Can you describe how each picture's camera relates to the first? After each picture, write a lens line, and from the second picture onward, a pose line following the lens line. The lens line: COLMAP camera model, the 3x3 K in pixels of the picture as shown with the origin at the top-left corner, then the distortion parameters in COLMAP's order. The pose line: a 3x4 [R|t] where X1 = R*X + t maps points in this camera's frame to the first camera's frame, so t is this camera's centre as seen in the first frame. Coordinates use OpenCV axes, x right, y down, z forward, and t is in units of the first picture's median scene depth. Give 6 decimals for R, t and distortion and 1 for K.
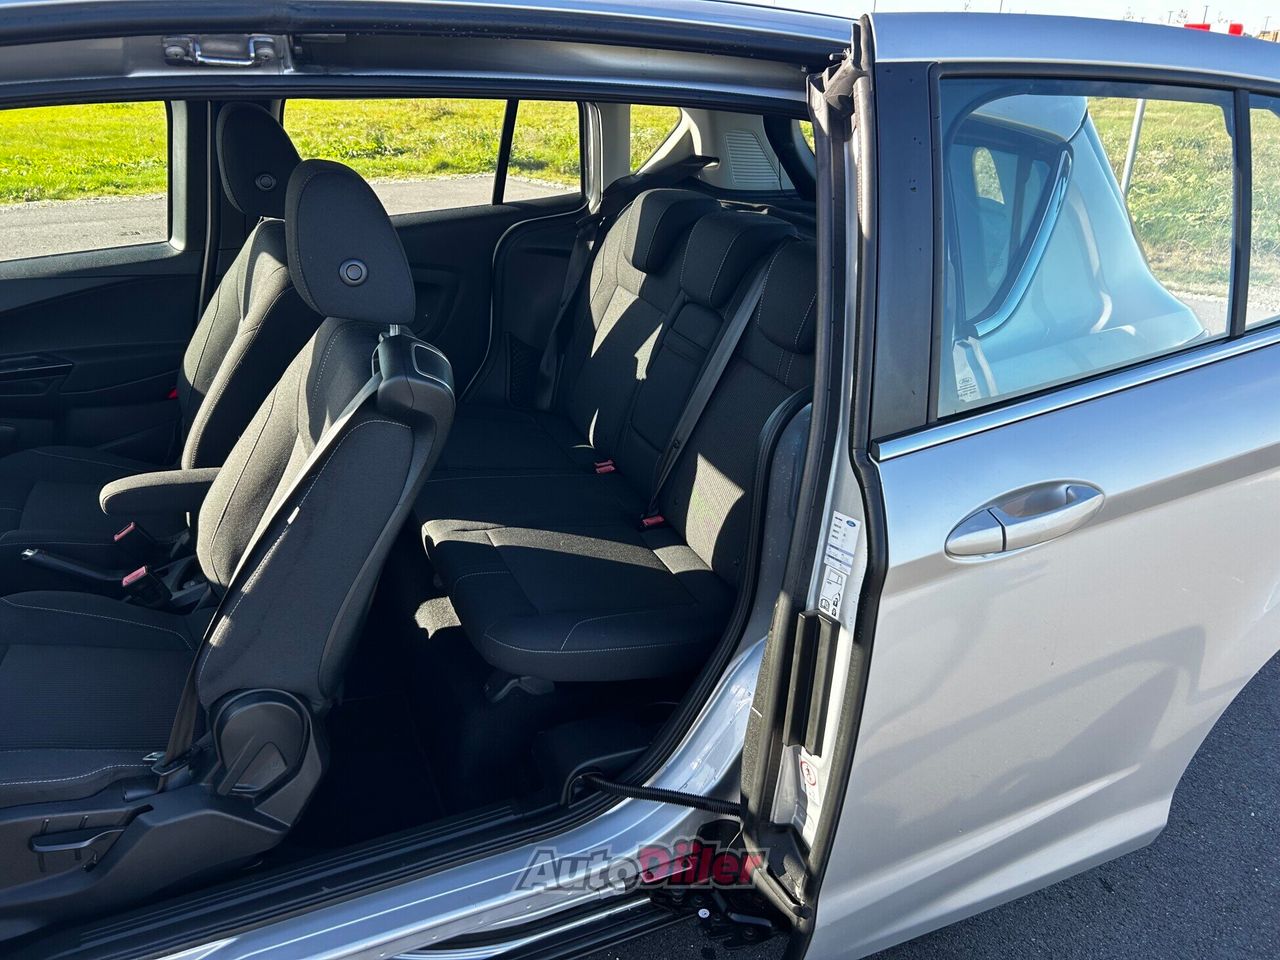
lens RADIAL K [[958.9, 0, 640.0], [0, 958.9, 480.0], [0, 0, 1]] dist [0.007894, 0.000634]
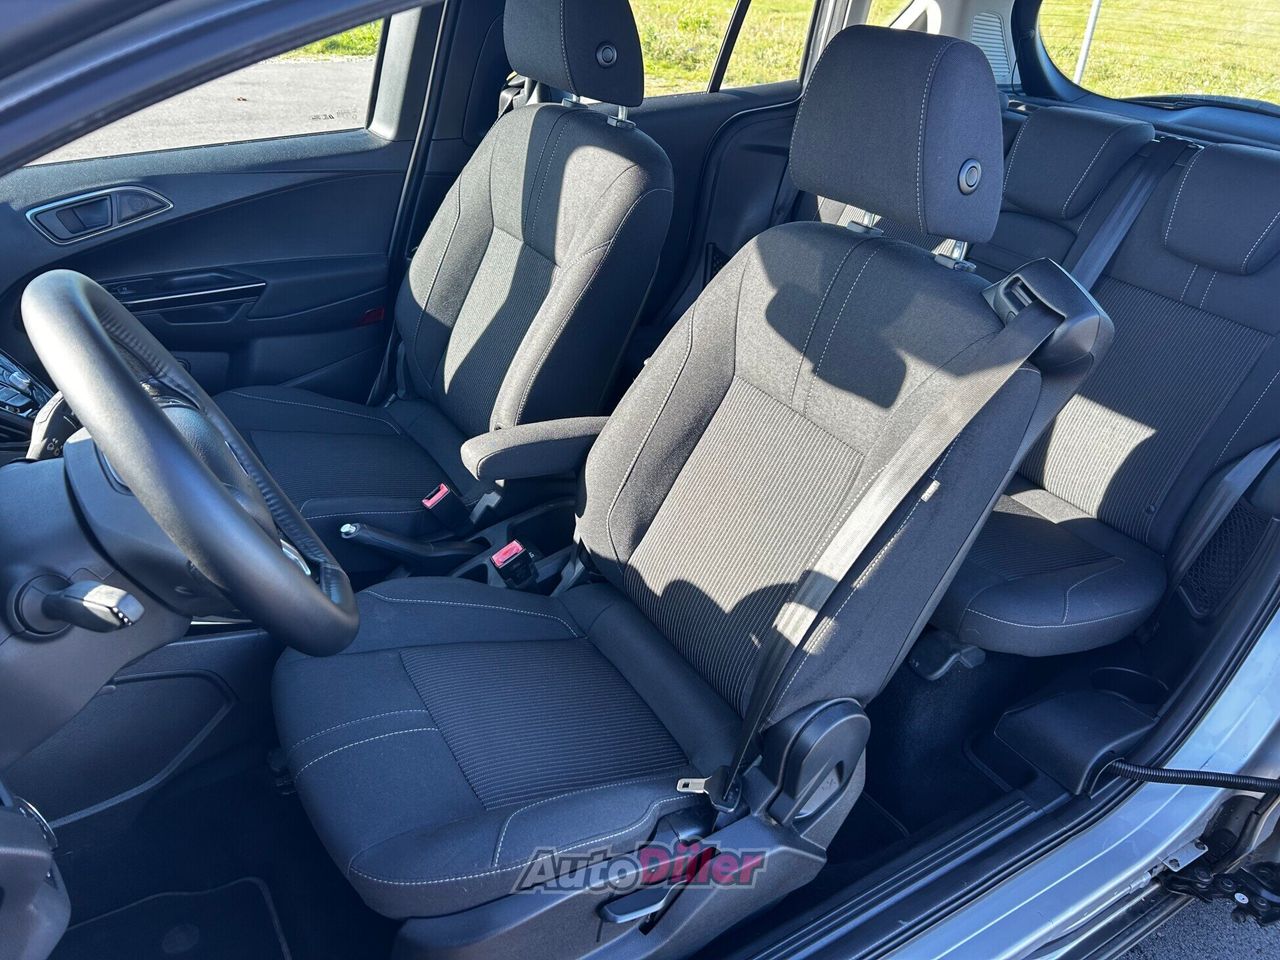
lens RADIAL K [[964.8, 0, 639.9], [0, 964.8, 492.8], [0, 0, 1]] dist [-0.001385, -0.003036]
pose [[0.988184, -0.032065, 0.149881, -0.514543], [0.015635, 0.993859, 0.109540, -0.037697], [-0.152473, -0.105902, 0.982617, 0.179909]]
